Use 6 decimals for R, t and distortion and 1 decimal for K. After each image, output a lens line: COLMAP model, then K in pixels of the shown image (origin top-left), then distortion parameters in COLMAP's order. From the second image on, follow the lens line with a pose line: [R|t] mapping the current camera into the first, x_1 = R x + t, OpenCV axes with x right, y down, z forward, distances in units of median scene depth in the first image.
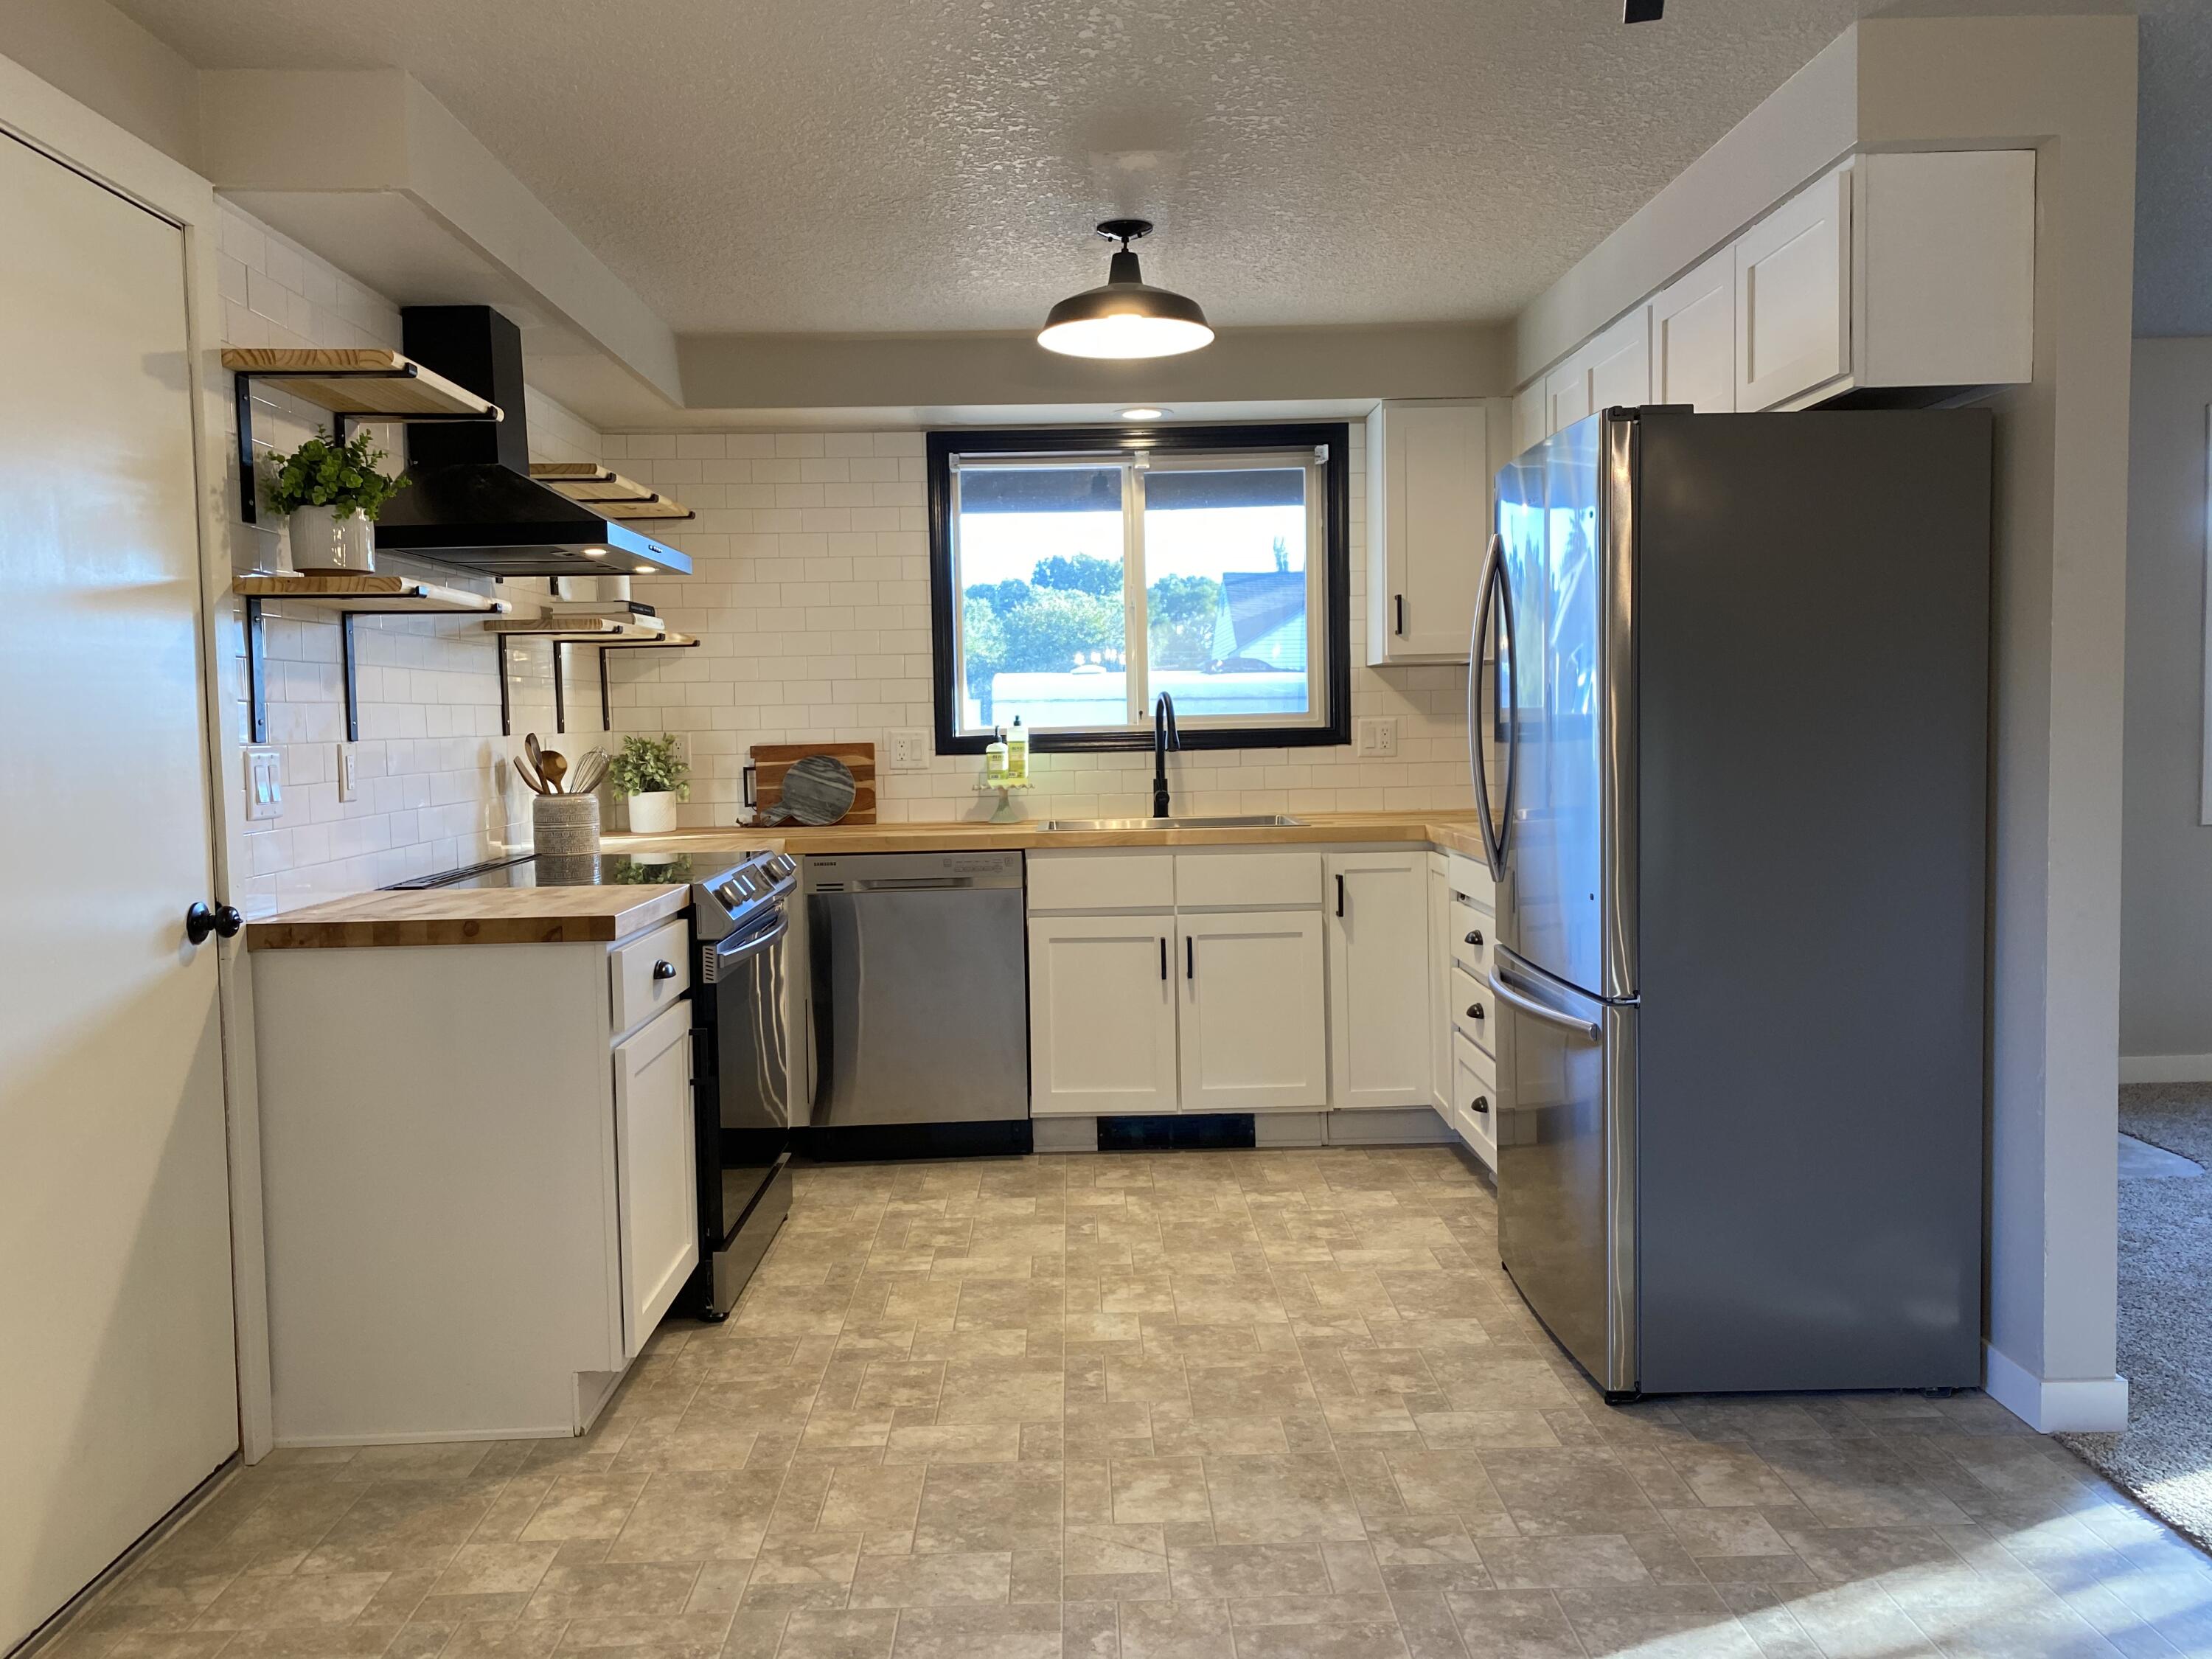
lens RADIAL K [[1699.8, 0, 1104.9], [0, 1699.8, 822.2], [0, 0, 1]] dist [0.040015, -0.039081]
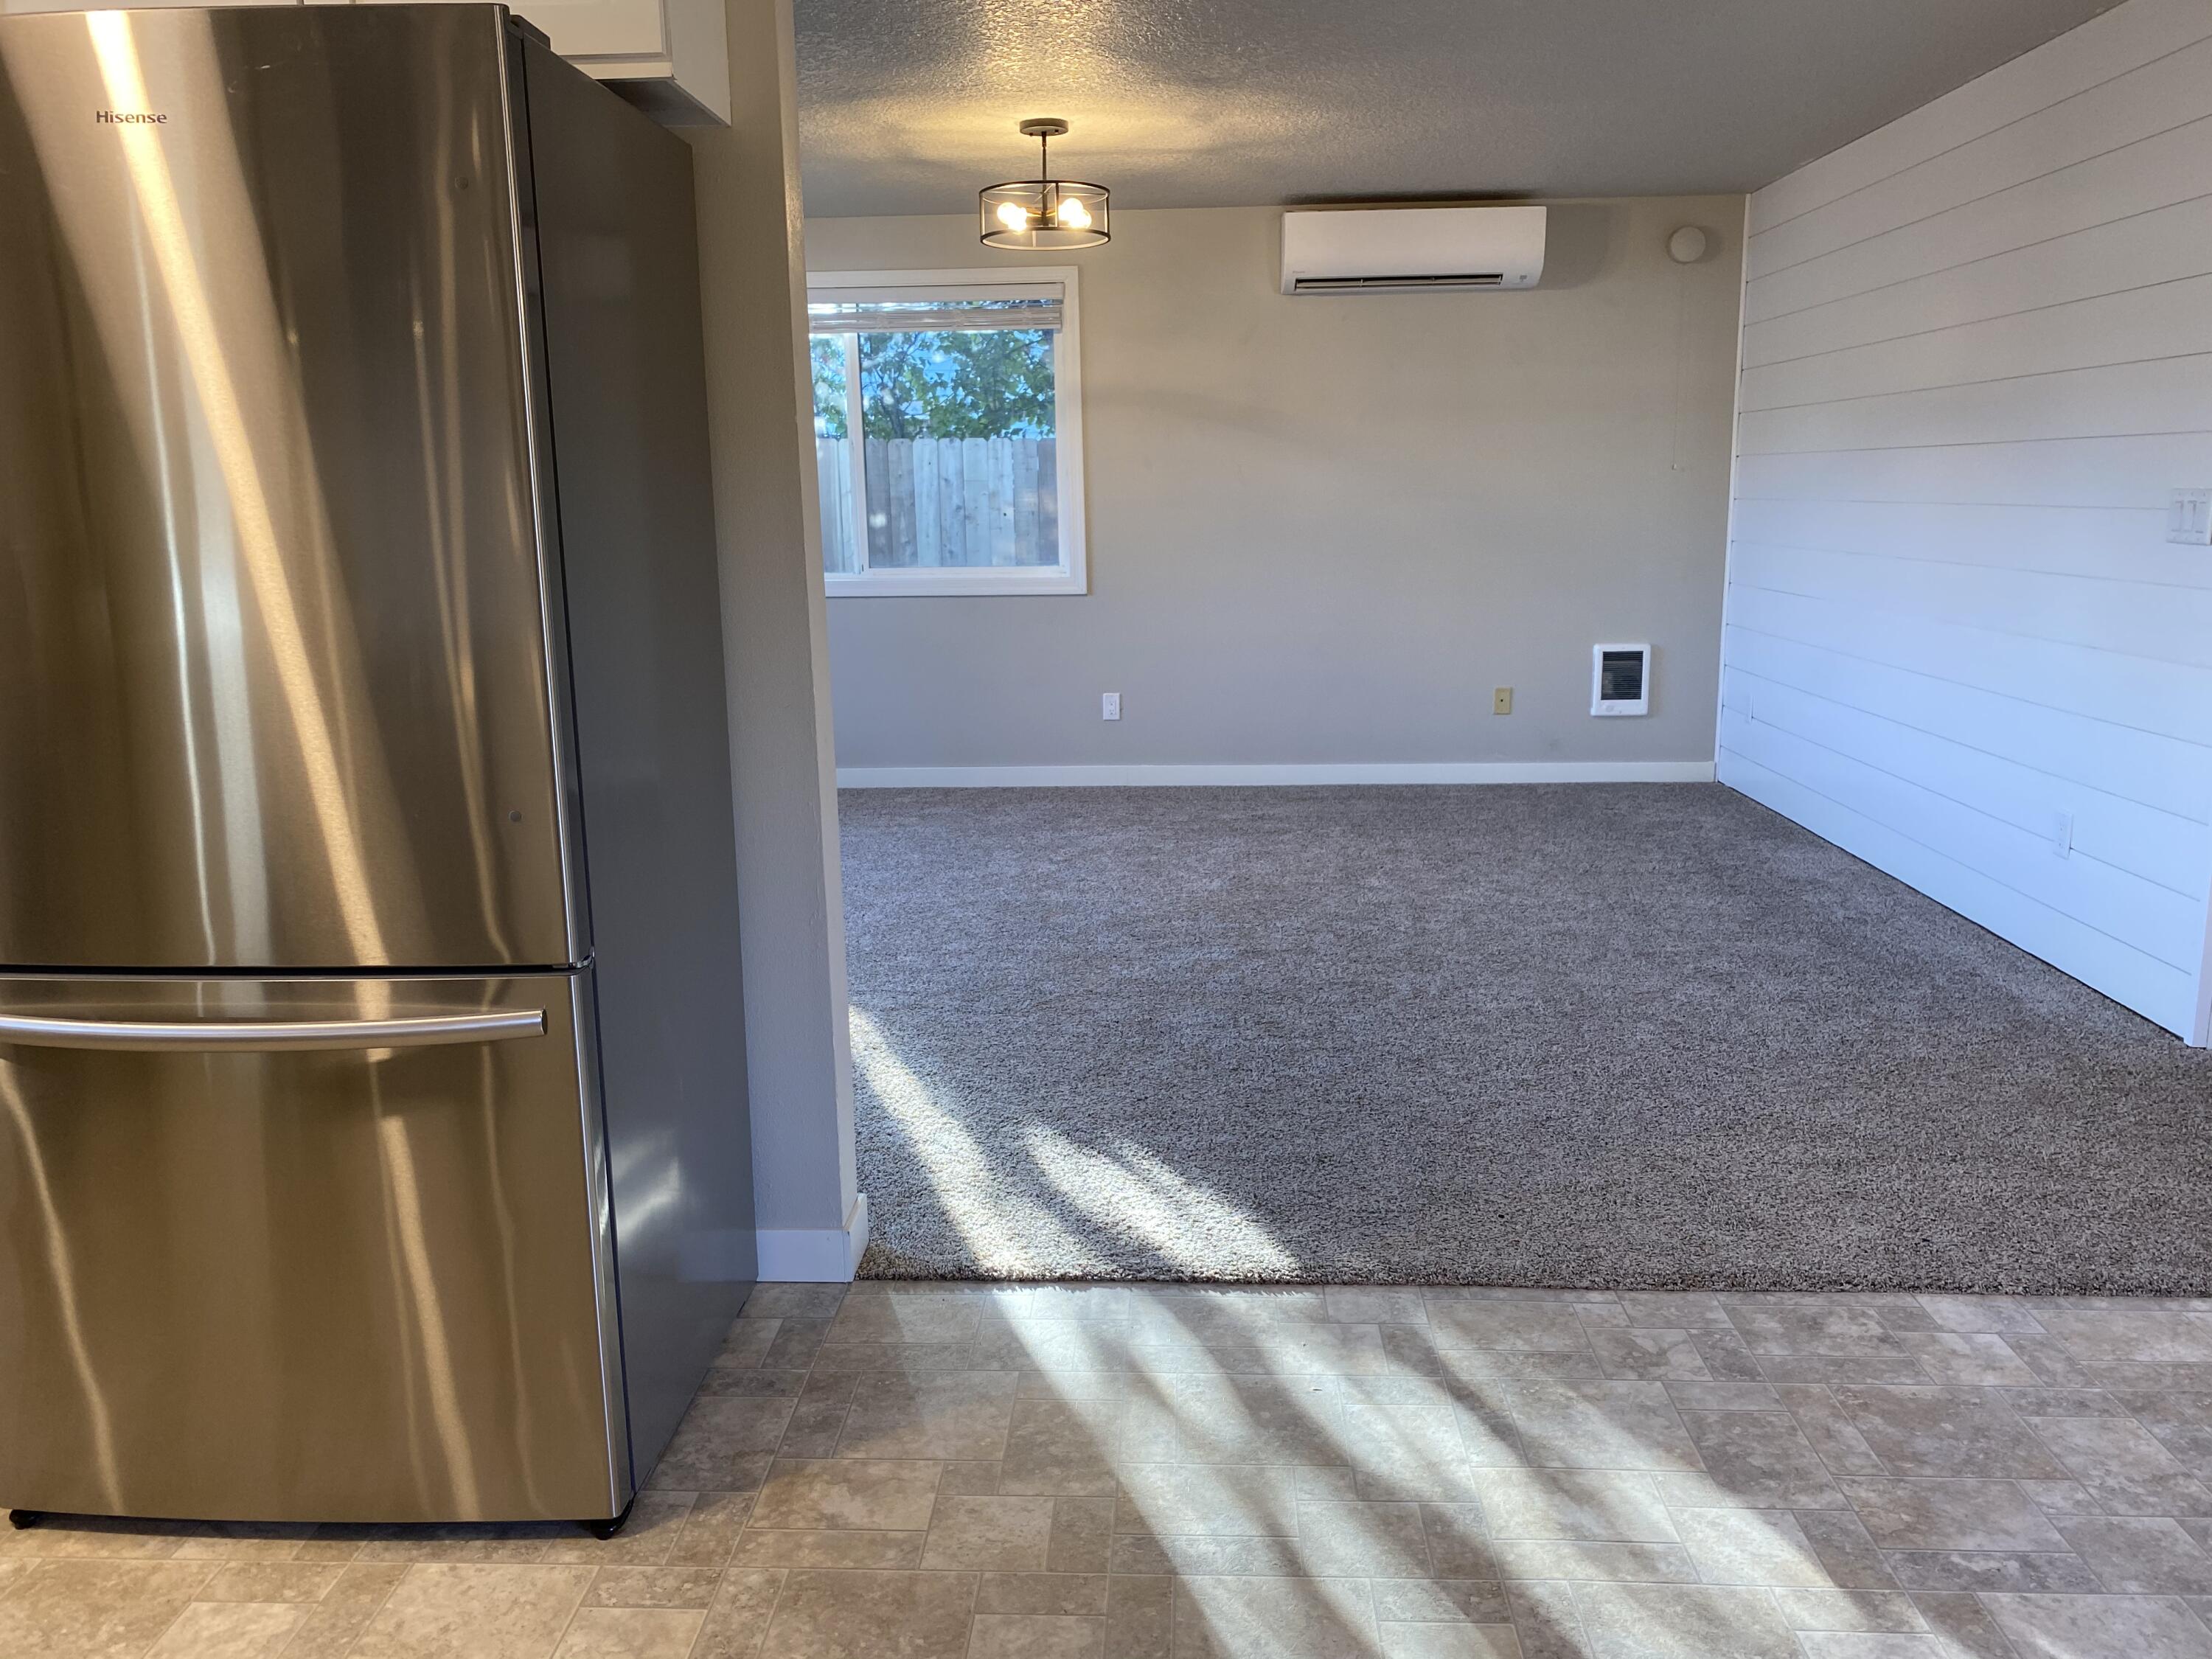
lens RADIAL K [[1699.8, 0, 1109.5], [0, 1699.8, 830.9], [0, 0, 1]] dist [0.040015, -0.039081]
pose [[0.068157, -0.178990, 0.981487, -0.232576], [0.074734, 0.981927, 0.173881, -0.032580], [-0.994872, 0.061499, 0.080302, 0.529375]]
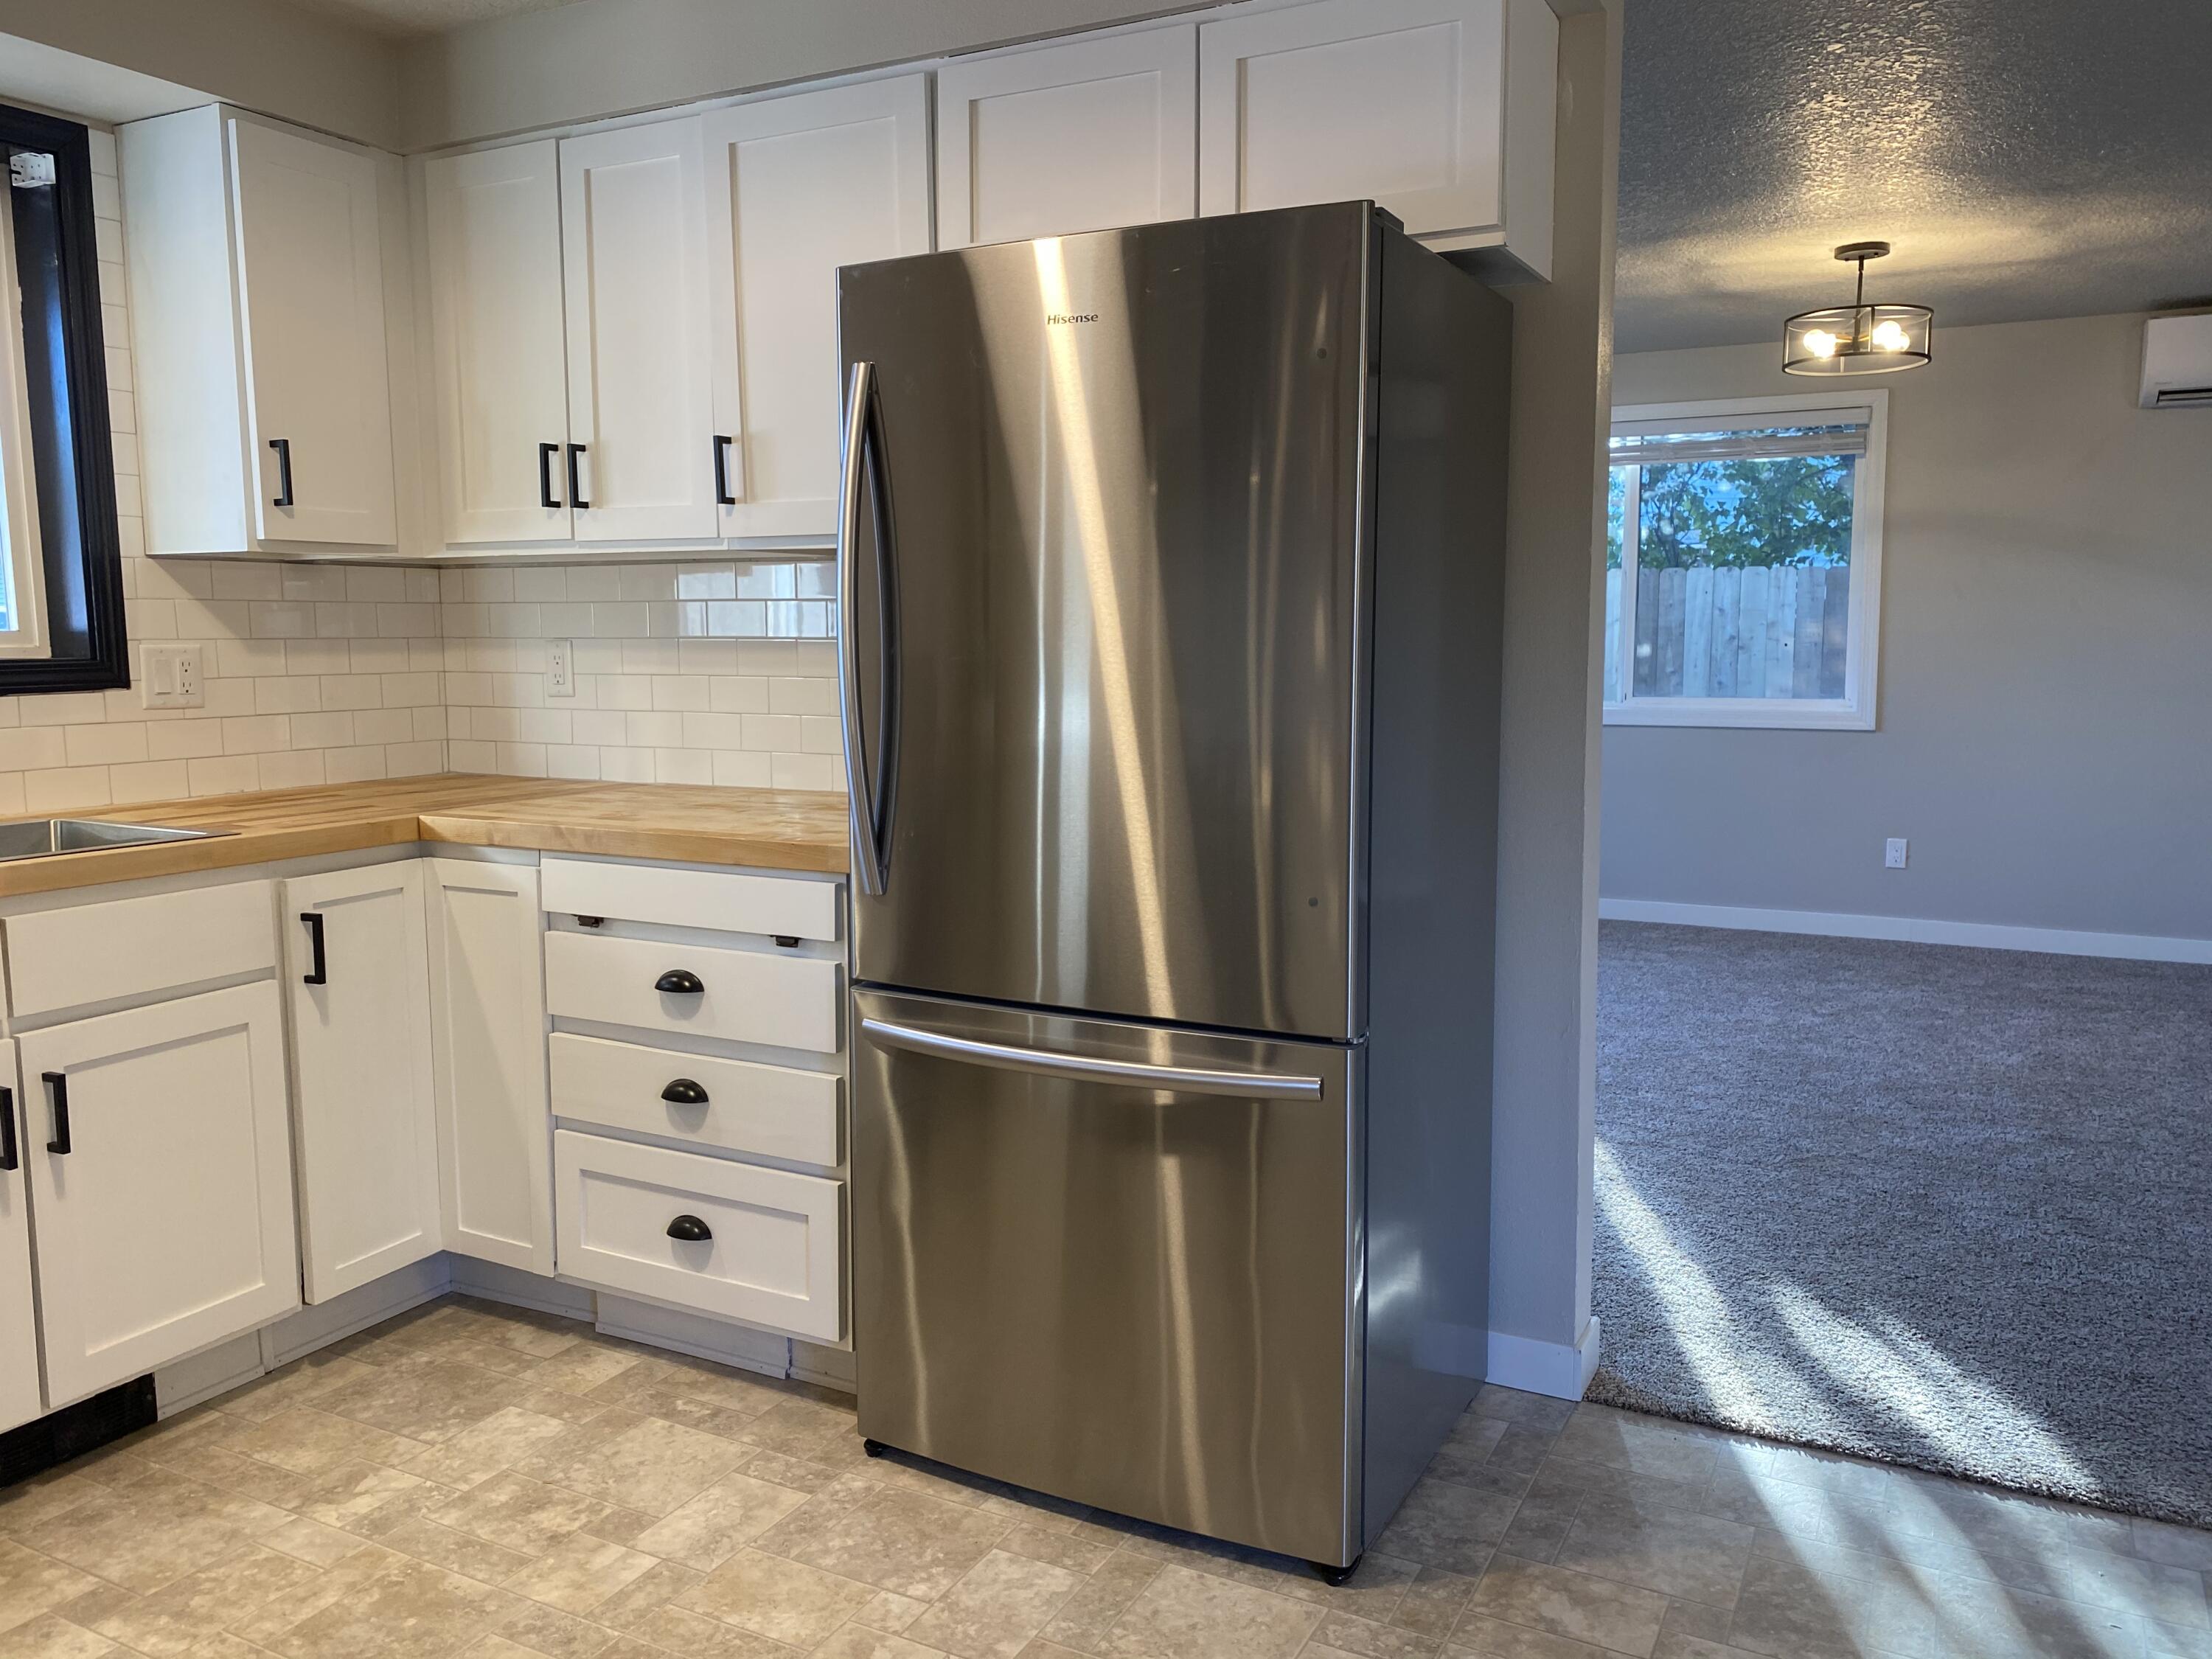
lens RADIAL K [[1699.8, 0, 1102.5], [0, 1699.8, 820.4], [0, 0, 1]] dist [0.040015, -0.039081]
pose [[0.483294, -0.082697, 0.871544, -0.268677], [0.048119, 0.996533, 0.067873, -0.030707], [-0.874135, 0.009135, 0.485597, 0.530773]]
